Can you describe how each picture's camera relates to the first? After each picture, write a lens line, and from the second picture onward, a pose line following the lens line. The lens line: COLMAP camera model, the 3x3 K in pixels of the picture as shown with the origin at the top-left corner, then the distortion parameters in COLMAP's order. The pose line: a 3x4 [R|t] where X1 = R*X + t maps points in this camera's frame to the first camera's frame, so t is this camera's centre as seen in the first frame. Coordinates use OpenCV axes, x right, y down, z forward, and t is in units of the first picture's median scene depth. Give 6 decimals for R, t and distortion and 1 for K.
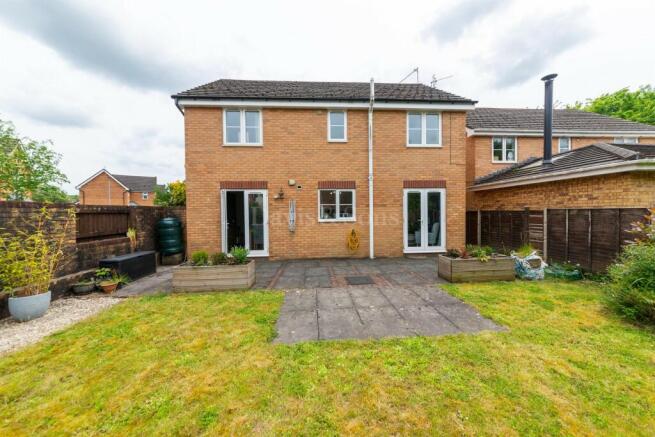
lens RADIAL K [[231.2, 0, 329.6], [0, 231.2, 217.1], [0, 0, 1]] dist [-0.001966, 0.000290]
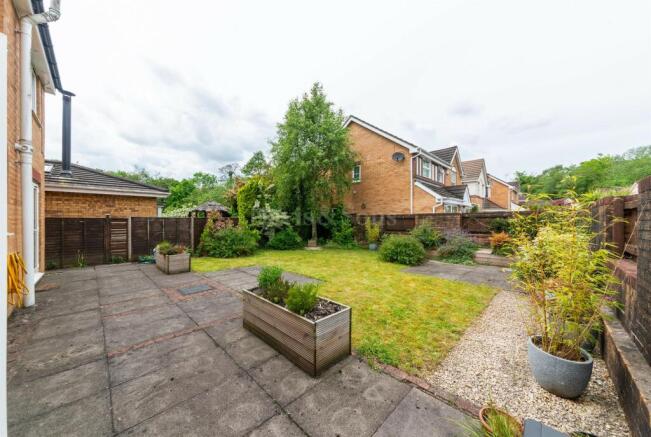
lens RADIAL K [[229.8, 0, 326.2], [0, 229.8, 219.2], [0, 0, 1]] dist [-0.001966, 0.000290]
pose [[-0.670745, 0.016600, 0.741502, -0.627320], [0.025834, 0.999666, 0.000990, 0.003354], [-0.741238, 0.019820, -0.670950, 0.843252]]
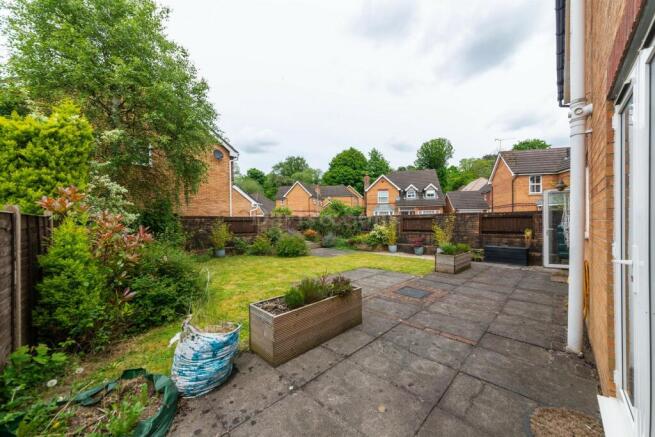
lens RADIAL K [[231.2, 0, 328.0], [0, 231.2, 222.1], [0, 0, 1]] dist [-0.001966, 0.000290]
pose [[-0.753301, 0.015472, -0.657494, 0.668857], [-0.001470, 0.999681, 0.025209, -0.016600], [0.657674, 0.019956, -0.753038, 1.001996]]
